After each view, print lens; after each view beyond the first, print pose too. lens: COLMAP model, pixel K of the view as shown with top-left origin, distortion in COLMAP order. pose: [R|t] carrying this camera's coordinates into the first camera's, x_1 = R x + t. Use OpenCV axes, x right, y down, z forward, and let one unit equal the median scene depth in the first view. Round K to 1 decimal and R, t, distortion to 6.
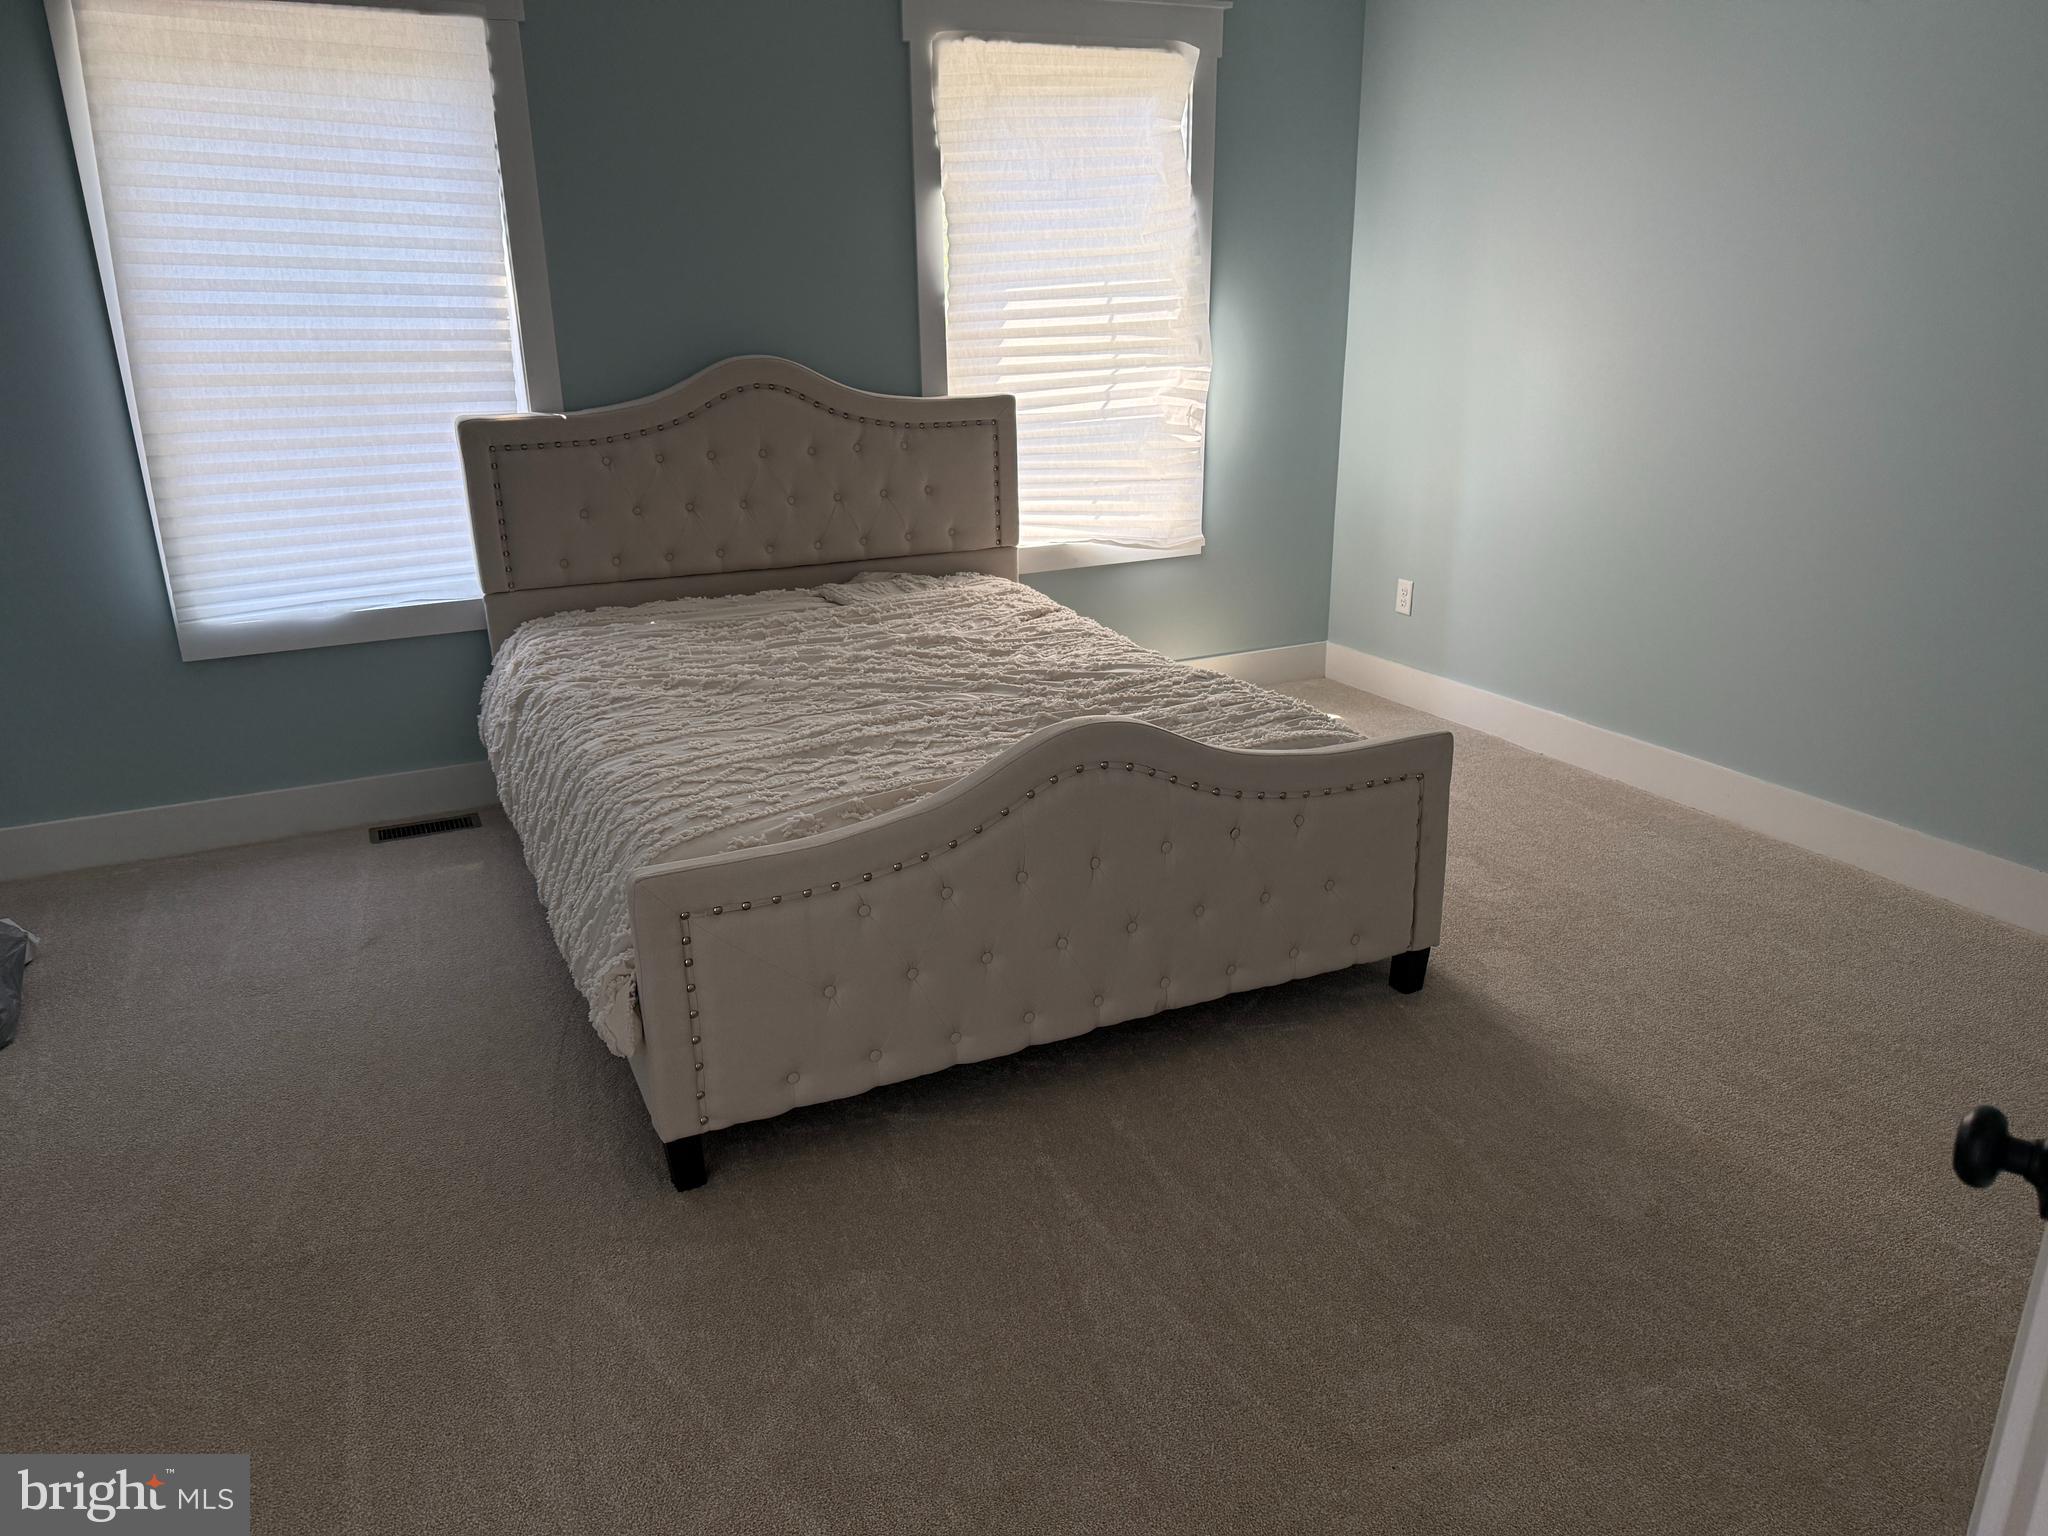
lens RADIAL K [[1442.3, 0, 1018.6], [0, 1442.3, 775.9], [0, 0, 1]] dist [0.088597, -0.122576]
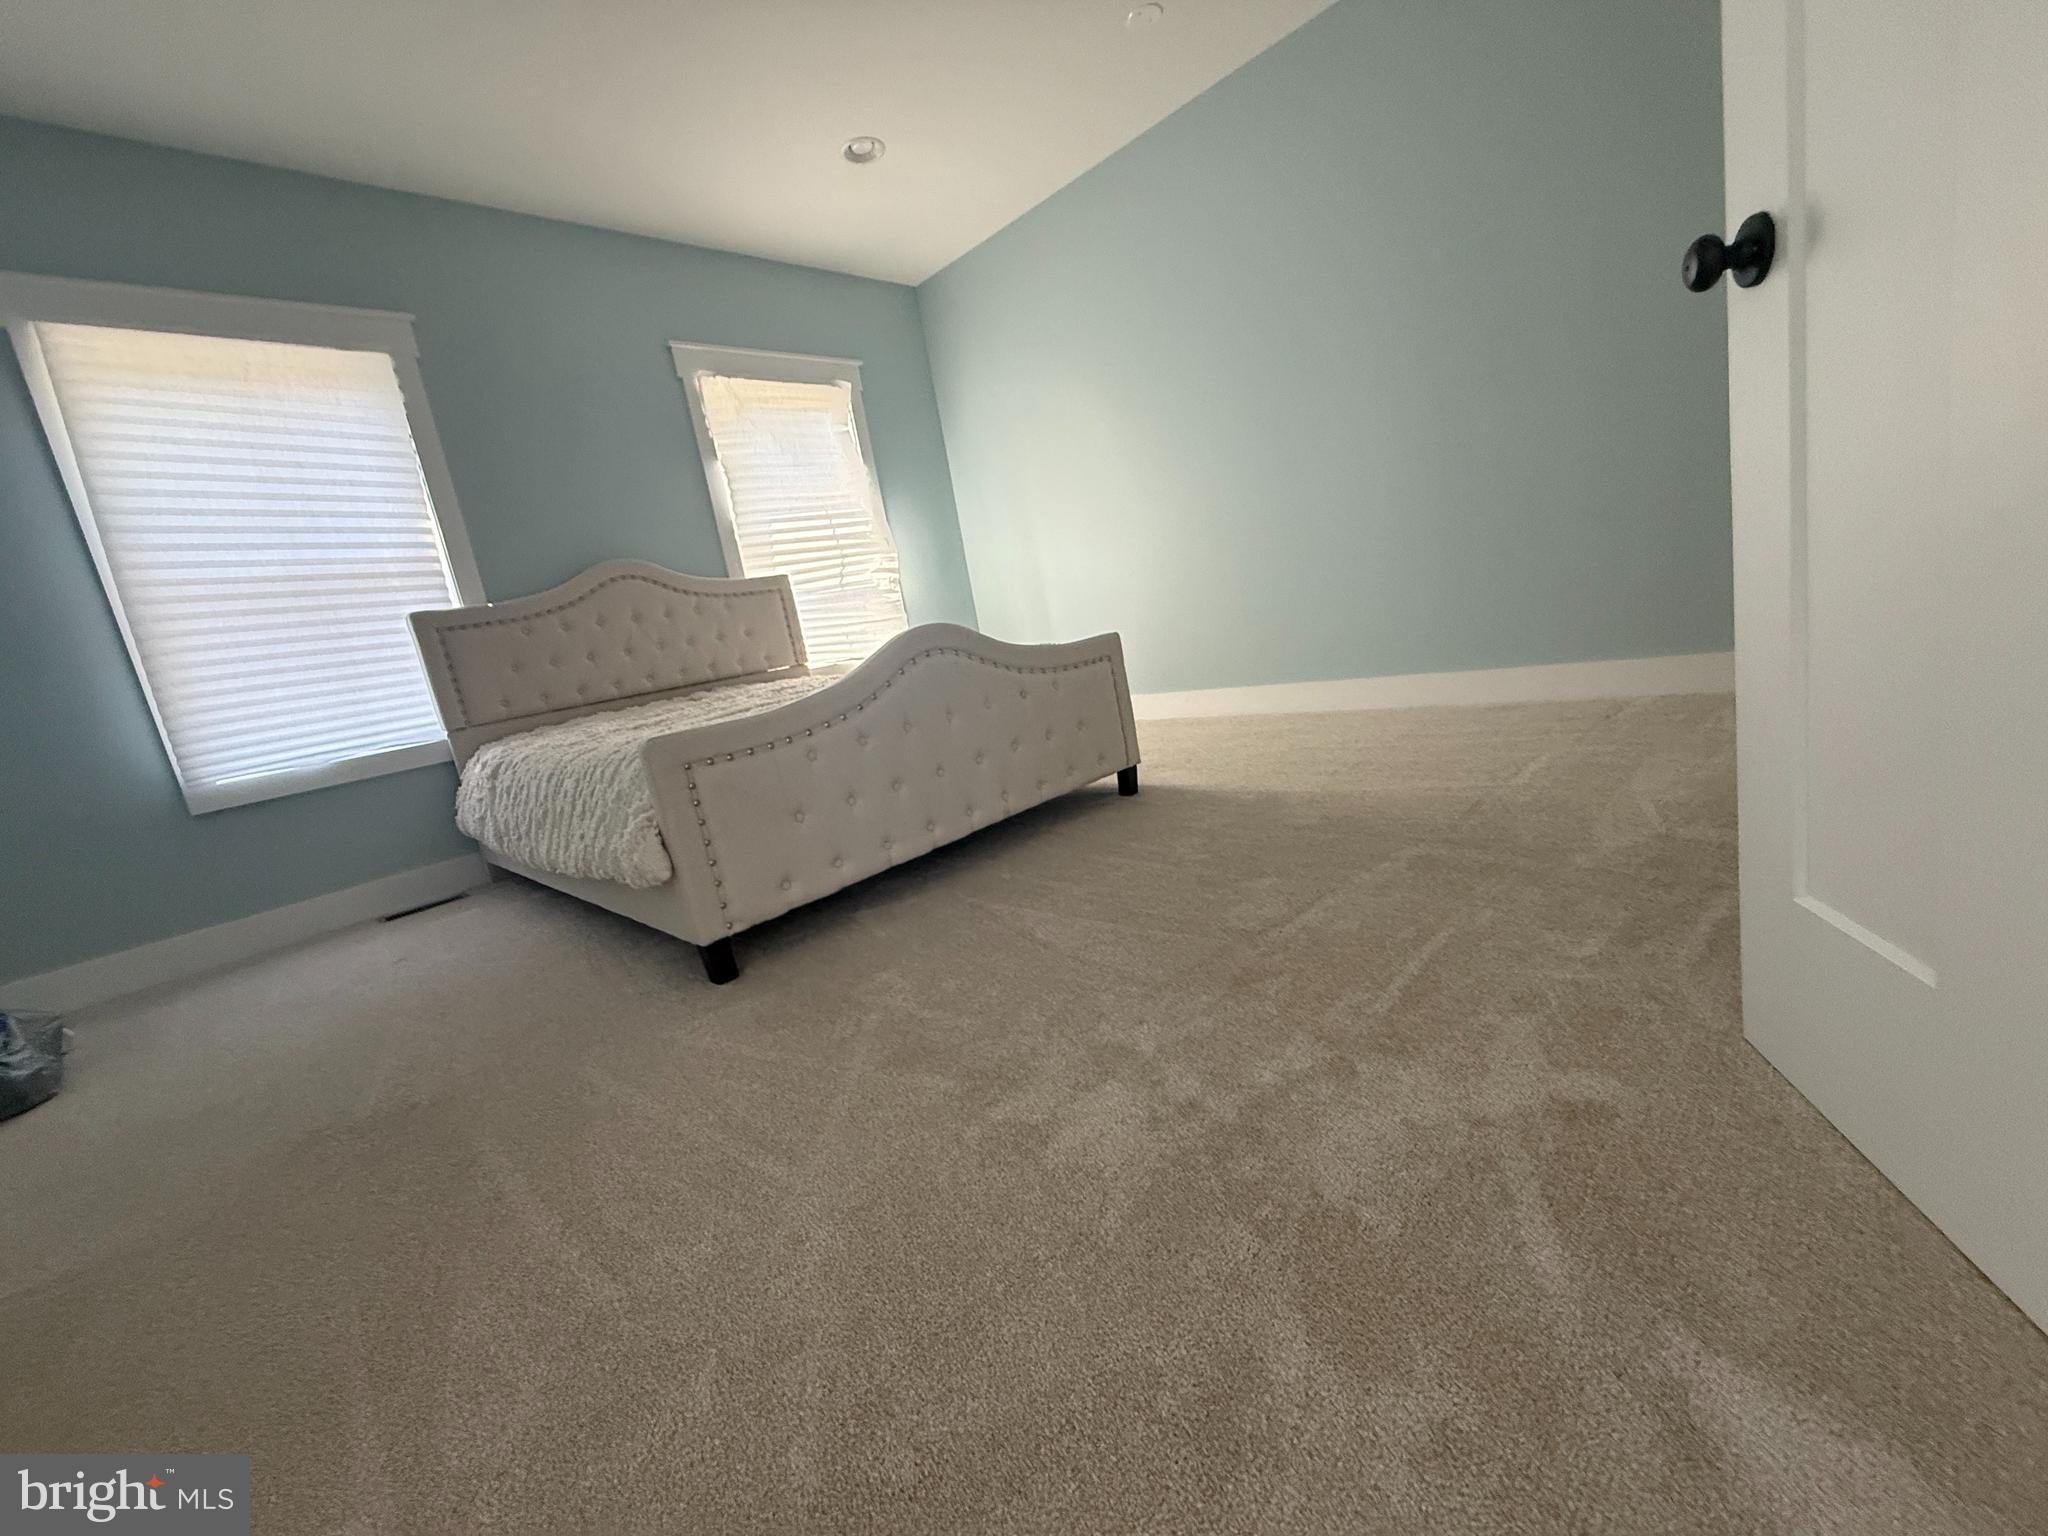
lens RADIAL K [[814.9, 0, 1024.0], [0, 814.9, 768.0], [0, 0, 1]] dist [0.000555, 0.000462]
pose [[0.926796, -0.208640, 0.312279, -0.102034], [0.260307, 0.956227, -0.133676, 0.162885], [-0.270720, 0.205179, 0.940538, 0.110314]]
